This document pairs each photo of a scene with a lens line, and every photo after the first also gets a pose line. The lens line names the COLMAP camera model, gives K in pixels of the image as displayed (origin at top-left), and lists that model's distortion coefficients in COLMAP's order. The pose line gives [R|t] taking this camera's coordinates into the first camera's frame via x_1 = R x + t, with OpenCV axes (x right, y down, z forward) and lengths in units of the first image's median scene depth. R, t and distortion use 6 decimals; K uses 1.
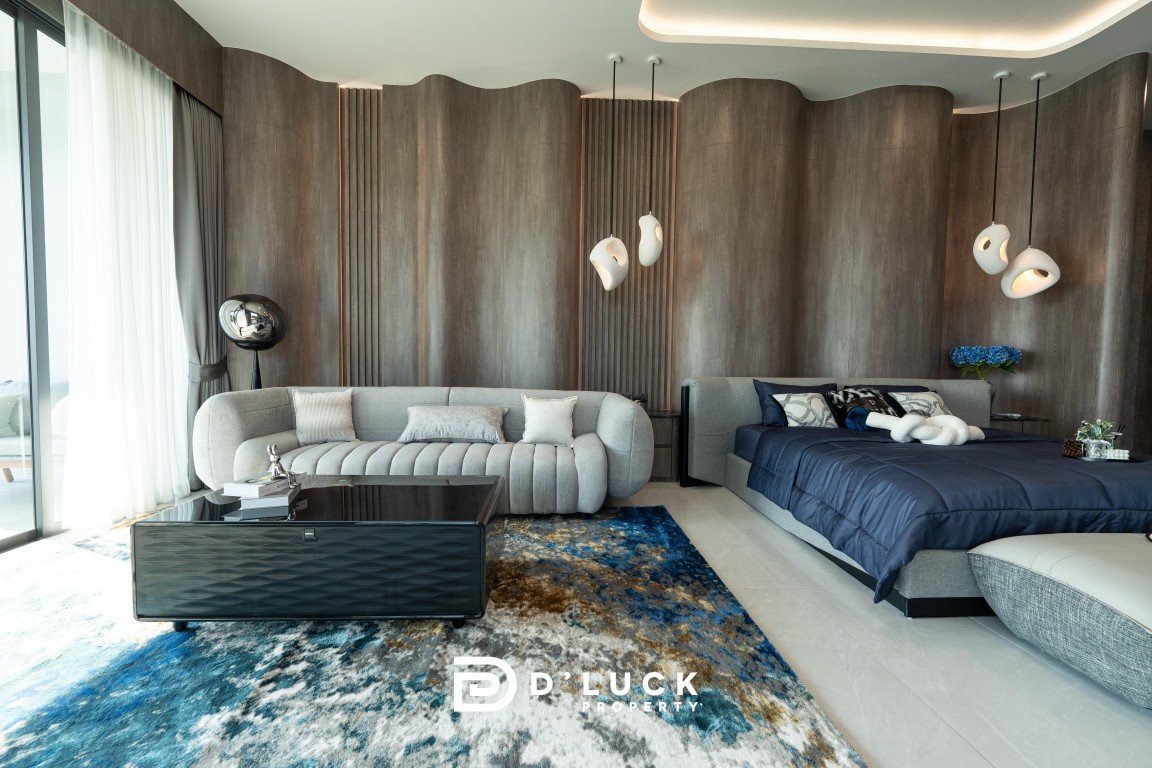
lens RADIAL K [[462.5, 0, 575.6], [0, 462.5, 382.2], [0, 0, 1]] dist [-0.002877, 0.000654]
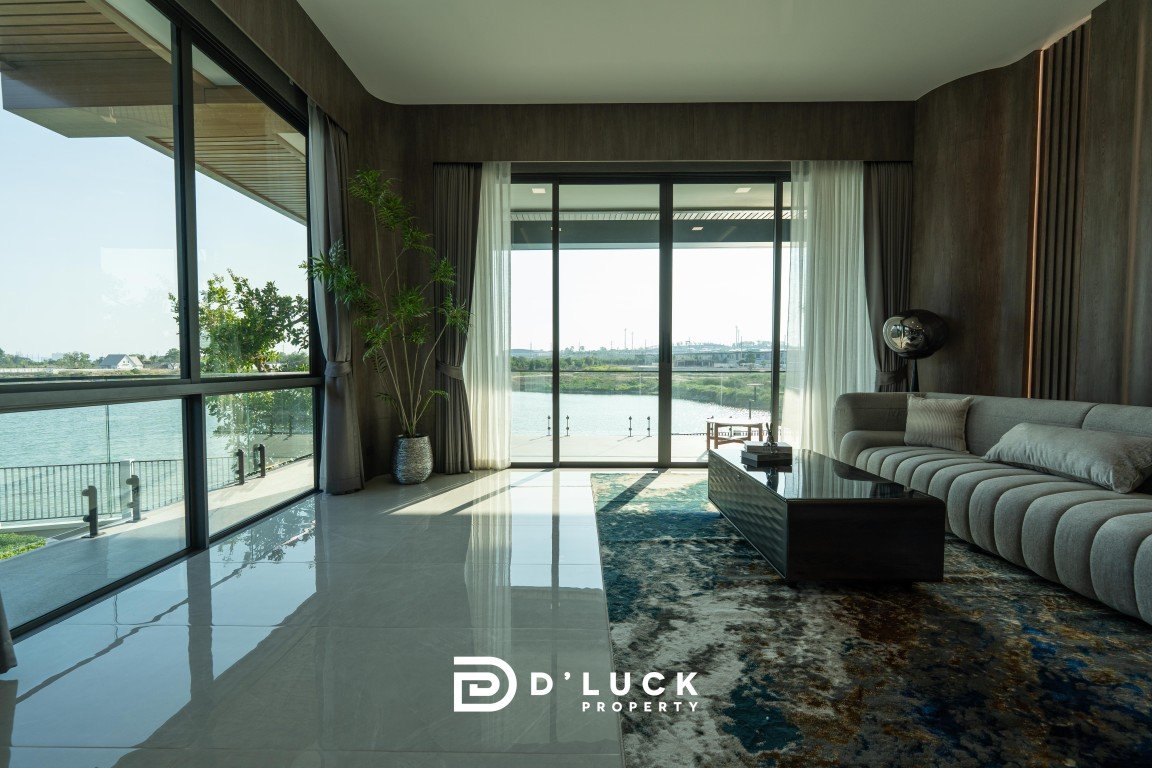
lens RADIAL K [[462.5, 0, 574.2], [0, 462.5, 382.3], [0, 0, 1]] dist [-0.002877, 0.000654]
pose [[-0.060329, 0.022845, -0.997917, 0.723446], [-0.045662, 0.998628, 0.025622, -0.004936], [0.997134, 0.047112, -0.059203, 0.362816]]
